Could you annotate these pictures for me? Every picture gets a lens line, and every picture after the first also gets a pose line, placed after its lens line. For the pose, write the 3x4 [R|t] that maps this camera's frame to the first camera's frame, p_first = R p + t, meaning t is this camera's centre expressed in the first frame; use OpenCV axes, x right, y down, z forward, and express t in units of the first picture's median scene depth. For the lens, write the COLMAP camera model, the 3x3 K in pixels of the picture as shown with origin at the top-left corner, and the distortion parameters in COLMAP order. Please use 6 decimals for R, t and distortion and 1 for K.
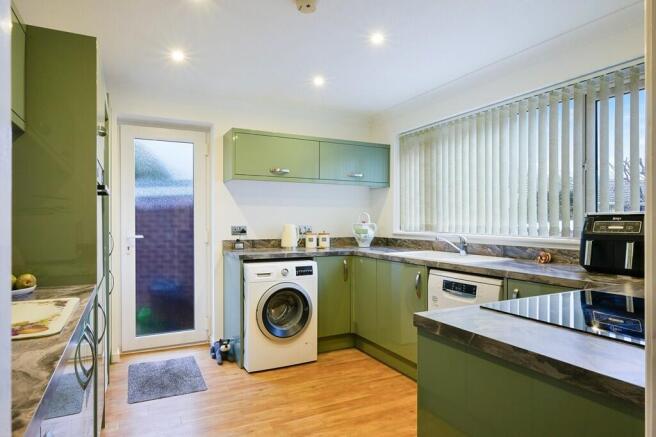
lens RADIAL K [[390.4, 0, 328.6], [0, 390.4, 220.2], [0, 0, 1]] dist [0.002020, -0.000079]
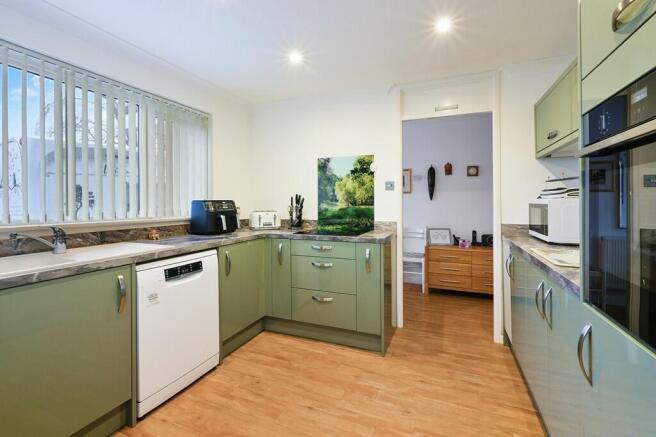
lens RADIAL K [[276.3, 0, 338.1], [0, 276.3, 204.6], [0, 0, 1]] dist [0.003920, 0.000525]
pose [[-0.655181, 0.012125, 0.755374, -0.429363], [0.014244, 0.999892, -0.003695, 0.014760], [-0.755337, 0.008338, -0.655283, 1.106377]]
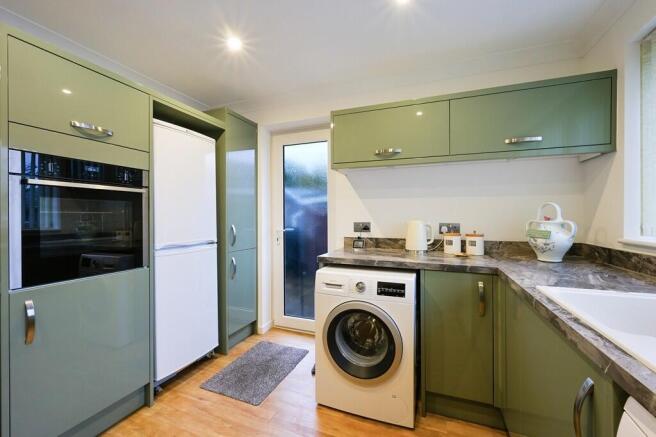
lens RADIAL K [[276.3, 0, 326.7], [0, 276.3, 217.7], [0, 0, 1]] dist [0.003920, 0.000525]
pose [[0.663260, 0.004119, -0.748378, 0.194979], [0.002245, 0.999969, 0.007494, -0.000117], [0.748386, -0.006651, 0.663230, 0.514039]]
